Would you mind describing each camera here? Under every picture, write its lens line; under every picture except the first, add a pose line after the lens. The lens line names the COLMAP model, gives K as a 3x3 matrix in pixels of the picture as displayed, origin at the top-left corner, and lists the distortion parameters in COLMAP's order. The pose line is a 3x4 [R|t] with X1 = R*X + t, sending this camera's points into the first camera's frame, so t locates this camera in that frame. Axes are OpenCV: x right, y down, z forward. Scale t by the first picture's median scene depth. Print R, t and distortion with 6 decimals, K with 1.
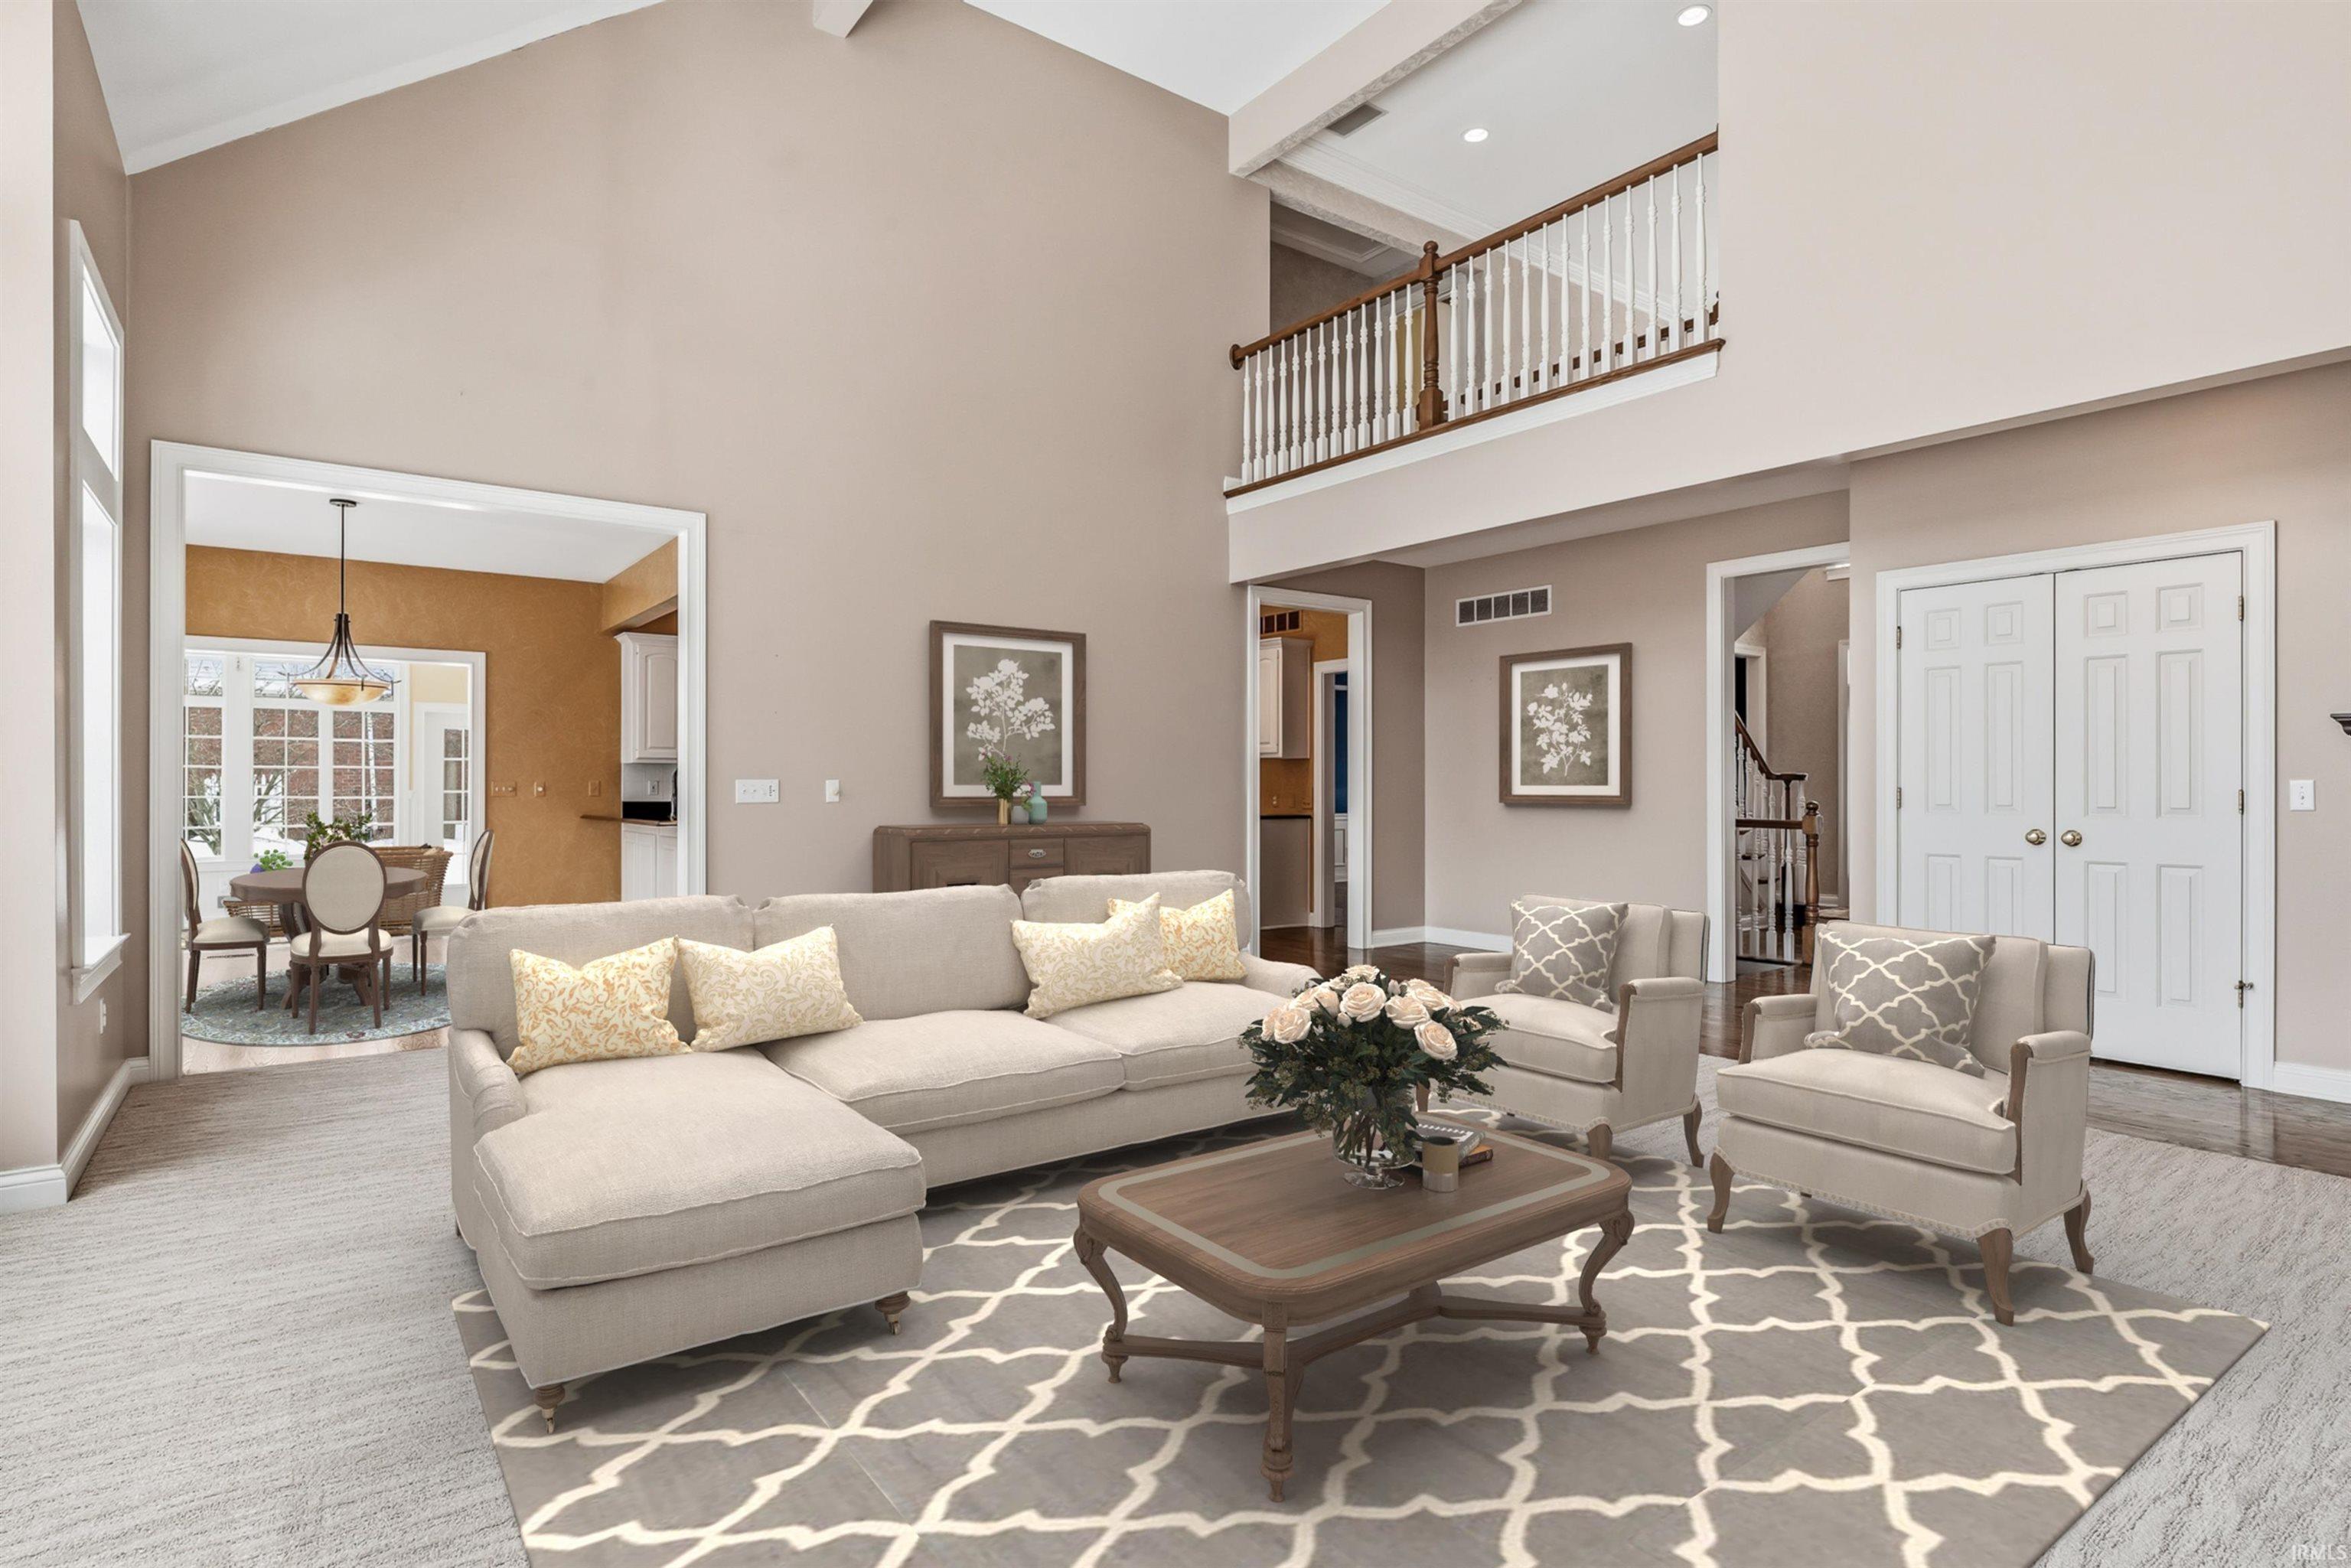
lens RADIAL K [[1193.5, 0, 1171.2], [0, 1193.5, 791.7], [0, 0, 1]] dist [-0.001827, -0.000024]
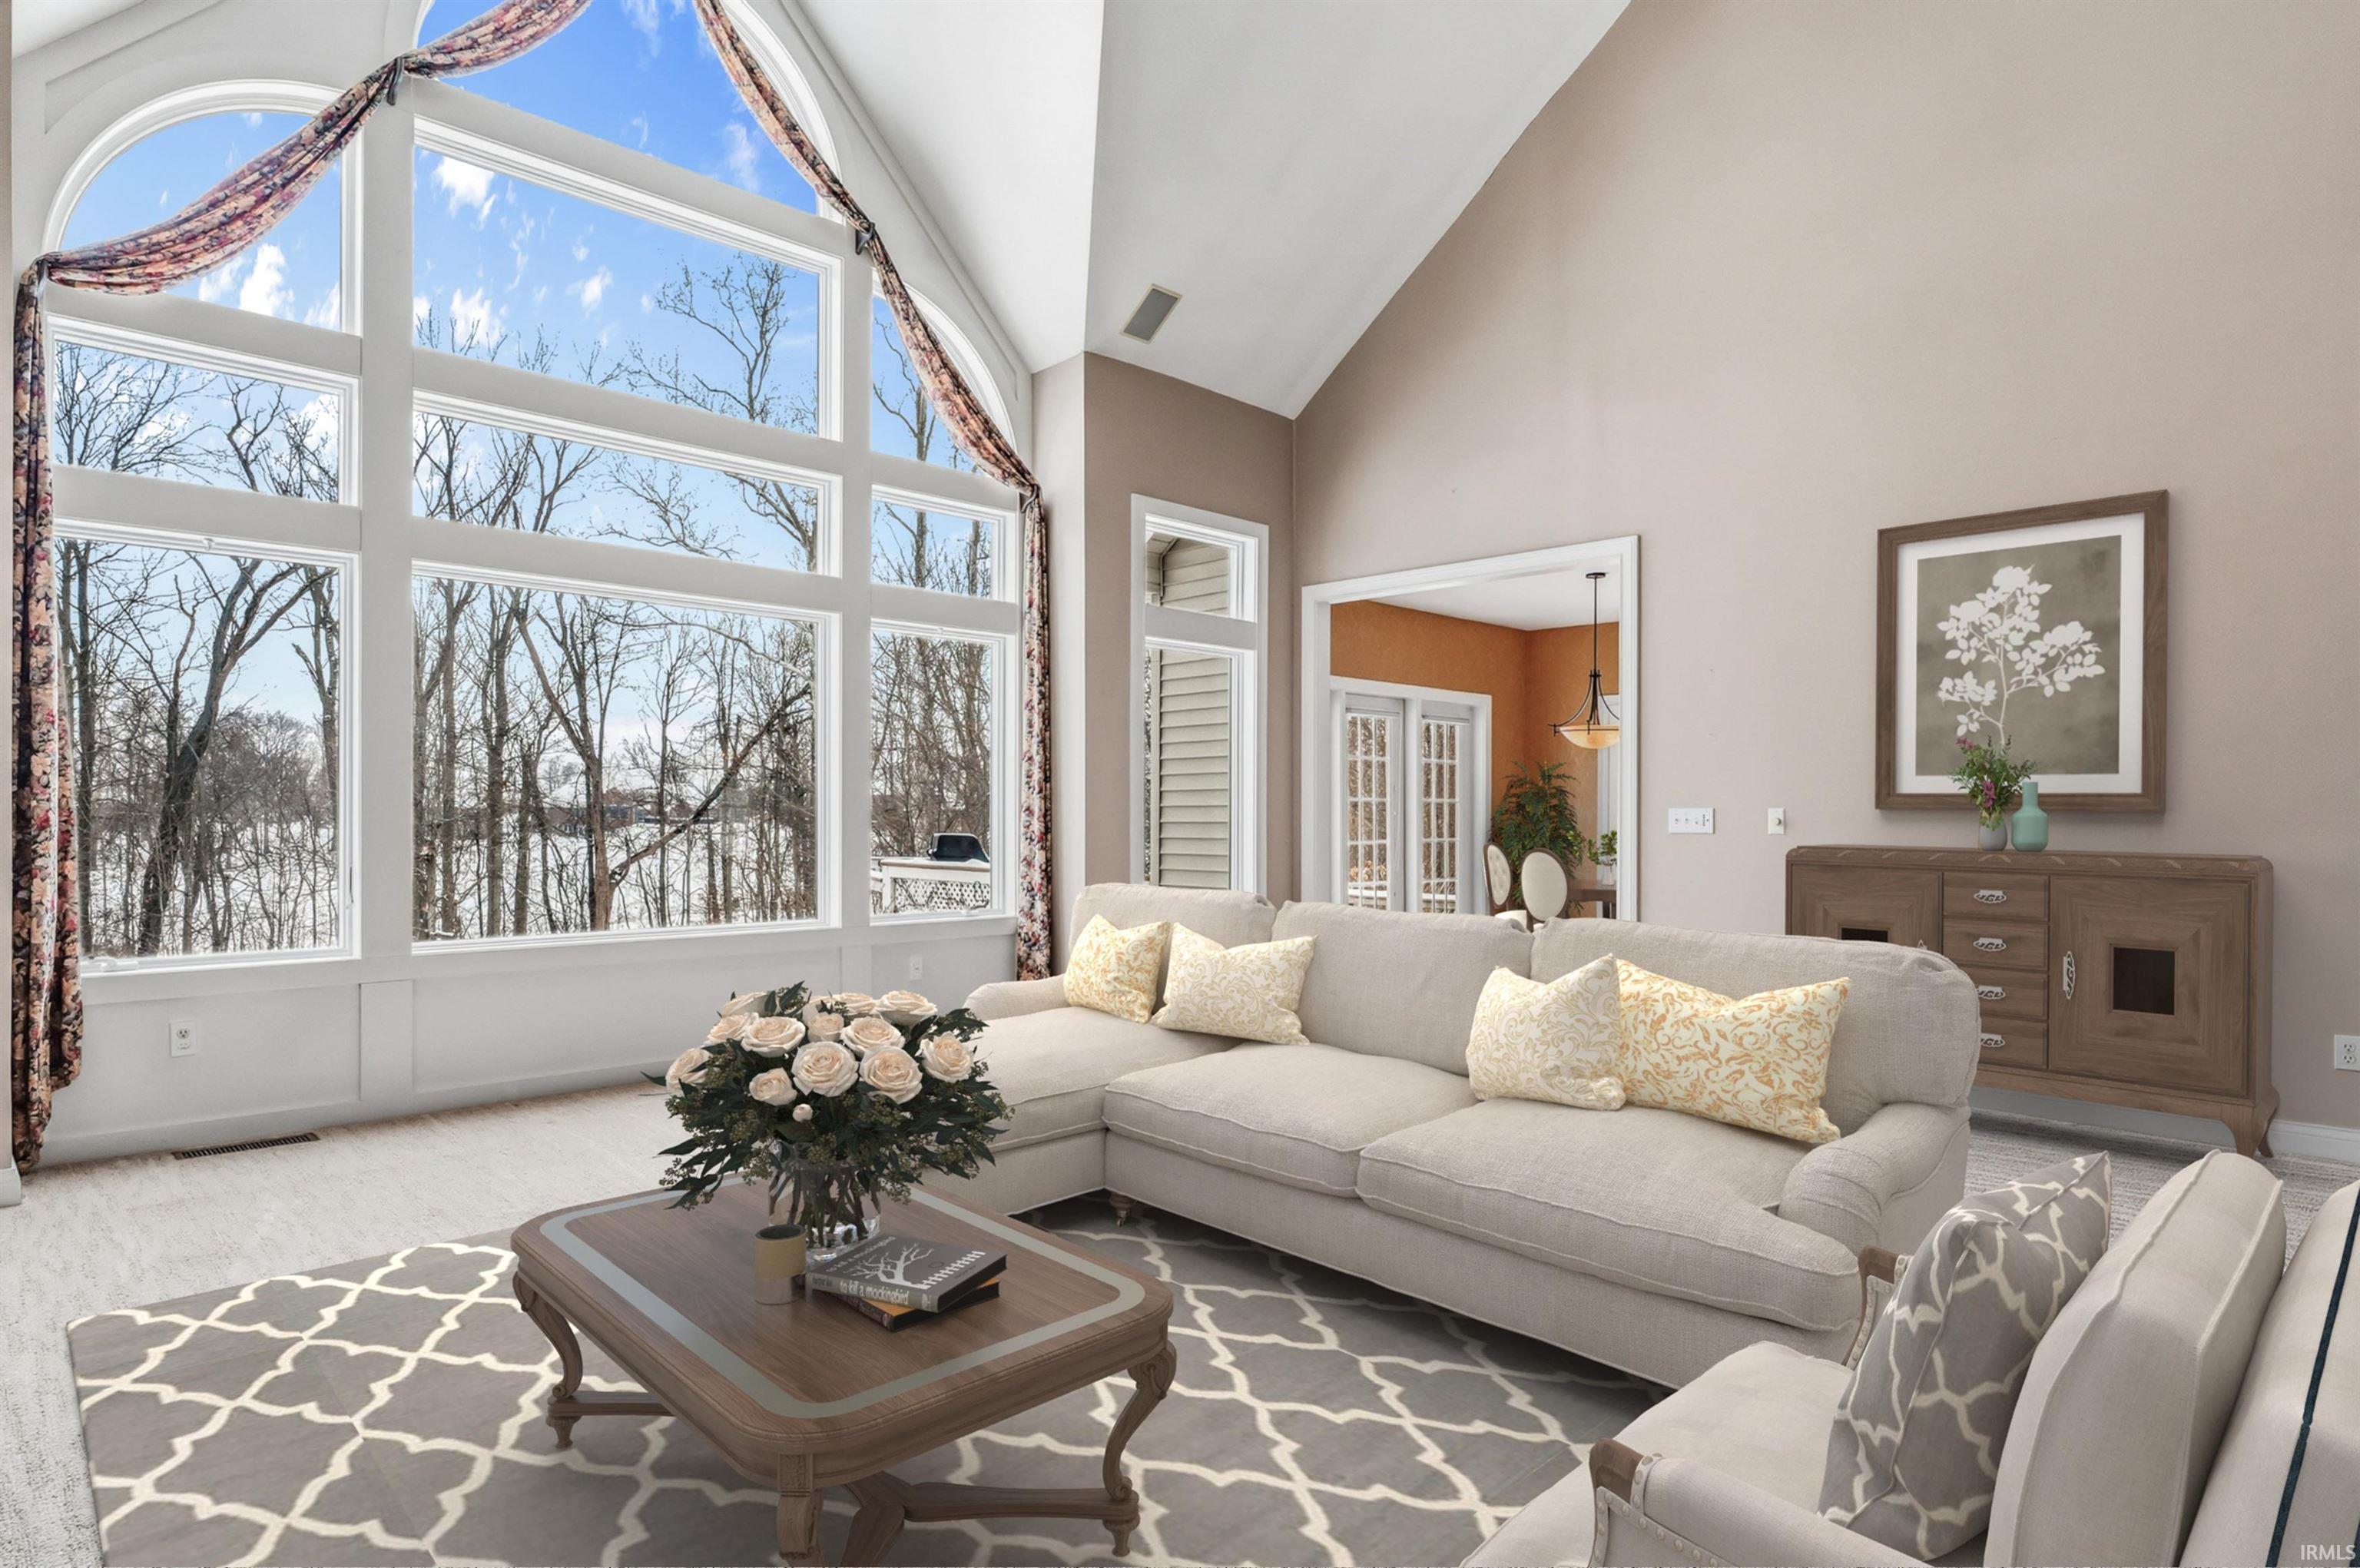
lens RADIAL K [[1292.1, 0, 1177.3], [0, 1292.1, 783.5], [0, 0, 1]] dist [0.001831, 0.000176]
pose [[0.126573, 0.001685, -0.991956, 0.459338], [0.005445, 0.999982, 0.002393, -0.005095], [0.991942, -0.005704, 0.126562, 0.503561]]
